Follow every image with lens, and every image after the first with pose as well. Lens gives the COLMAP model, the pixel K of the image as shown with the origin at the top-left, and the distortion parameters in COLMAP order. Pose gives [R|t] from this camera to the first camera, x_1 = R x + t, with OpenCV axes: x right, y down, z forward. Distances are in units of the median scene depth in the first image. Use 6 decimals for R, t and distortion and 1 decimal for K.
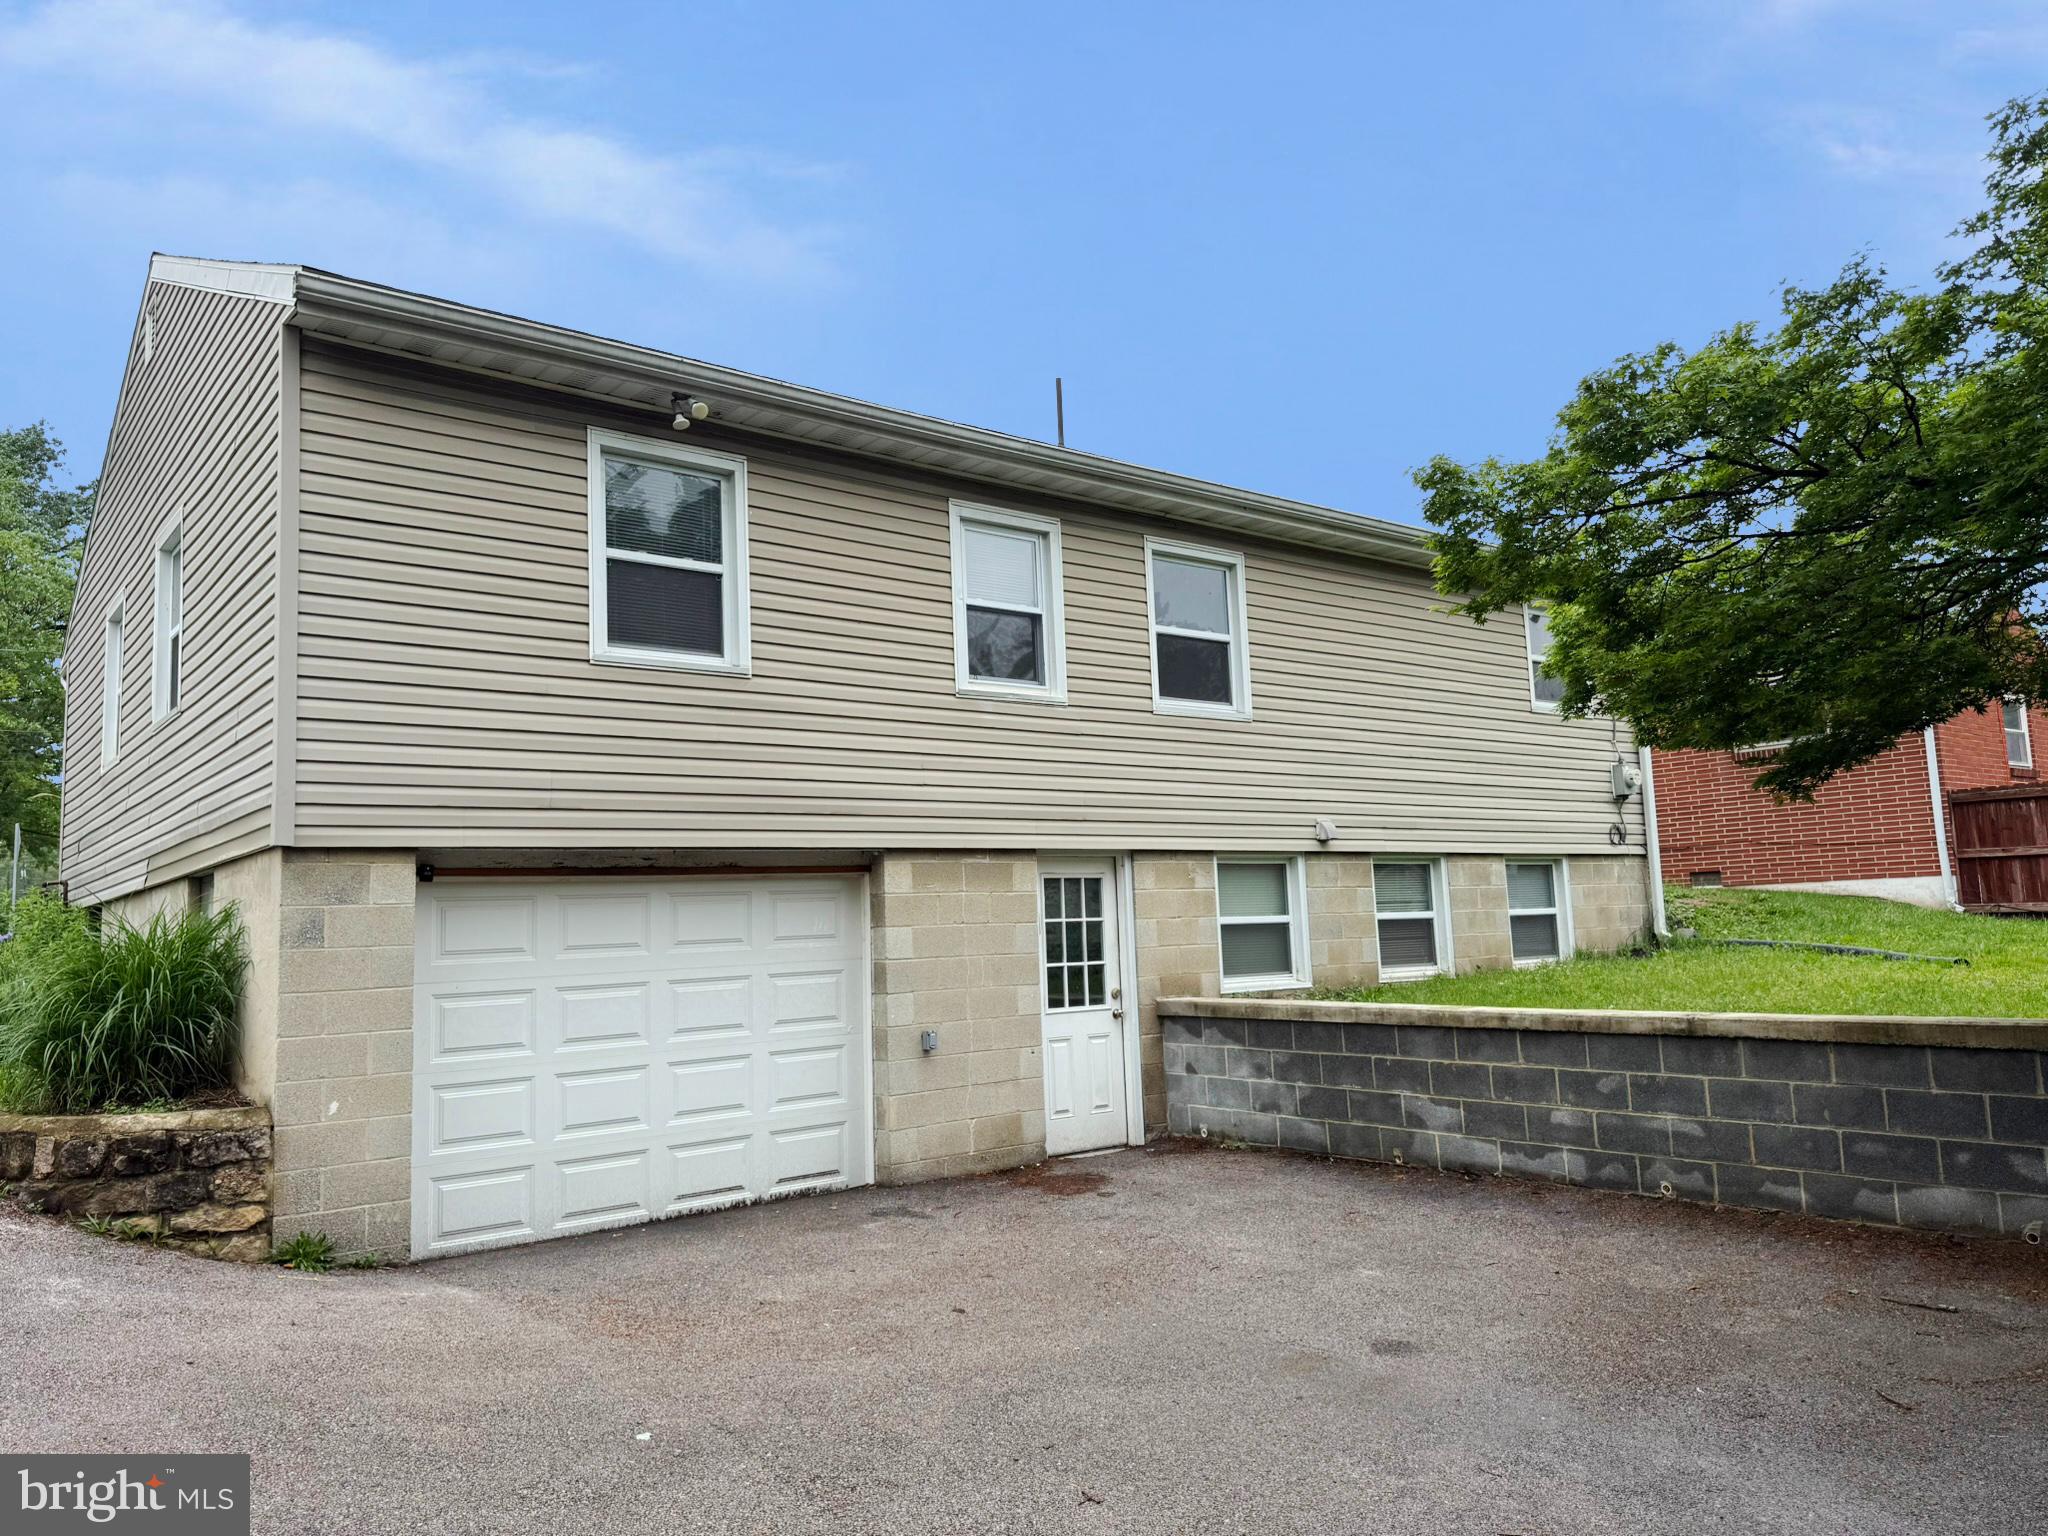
lens RADIAL K [[1440.0, 0, 1028.9], [0, 1440.0, 770.7], [0, 0, 1]] dist [0.035334, -0.021635]
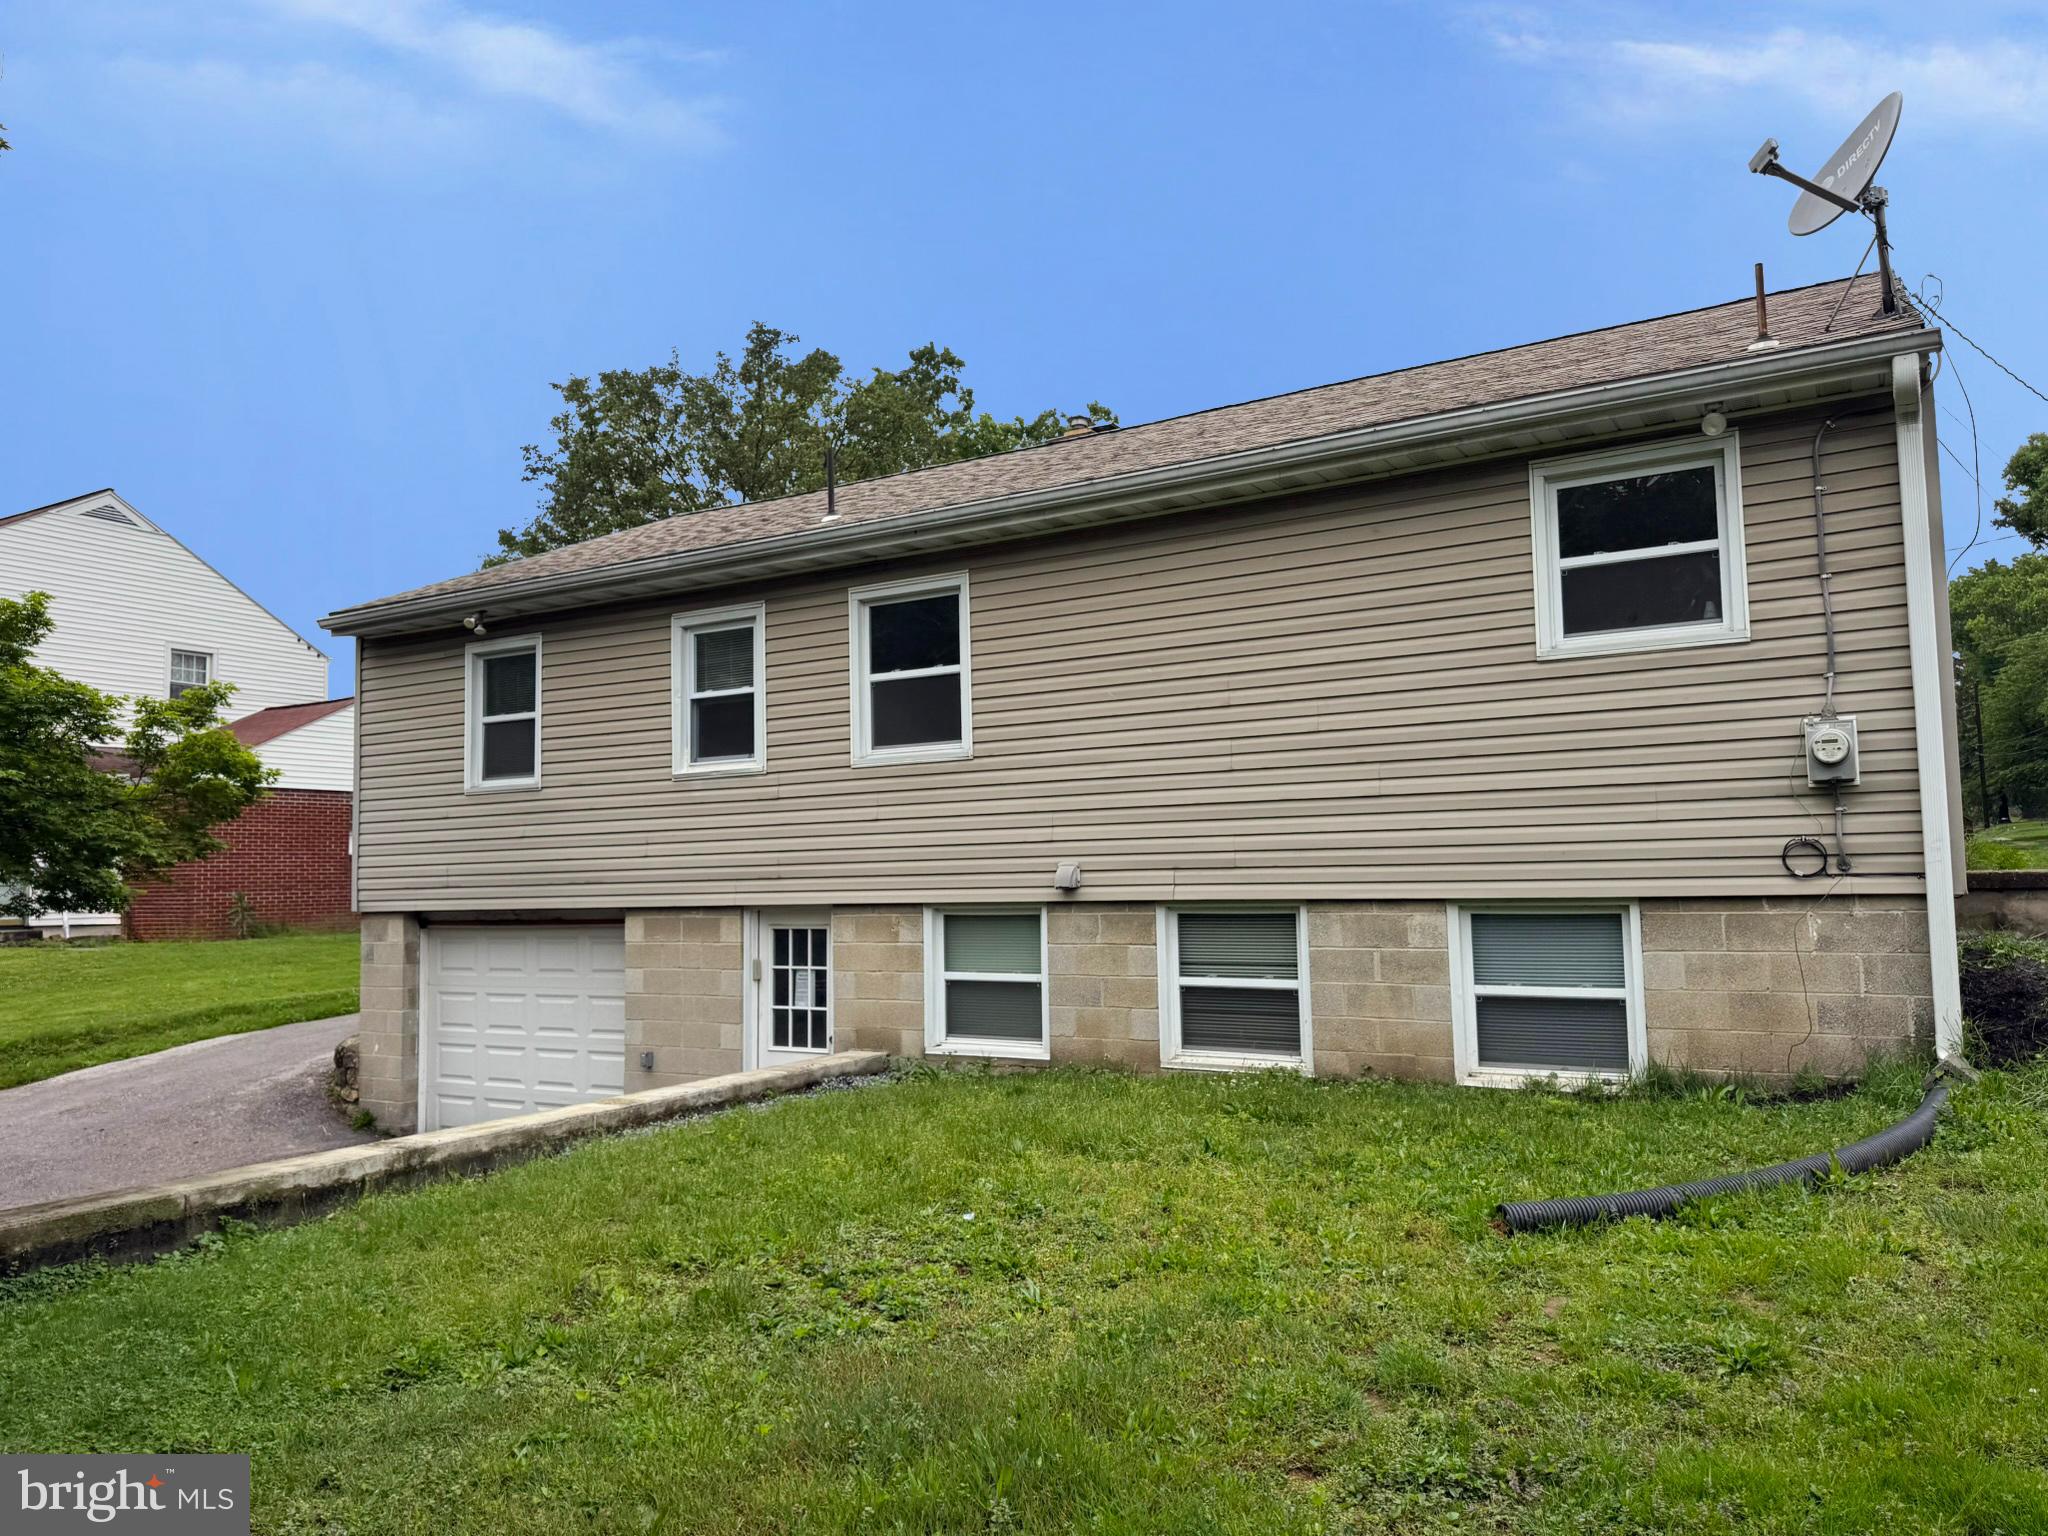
lens RADIAL K [[1440.0, 0, 1028.8], [0, 1440.0, 763.6], [0, 0, 1]] dist [0.035334, -0.021635]
pose [[0.350983, -0.084501, -0.932561, 1.104242], [0.077557, 0.995121, -0.060980, 0.027778], [0.933164, -0.050924, 0.355825, 0.755363]]
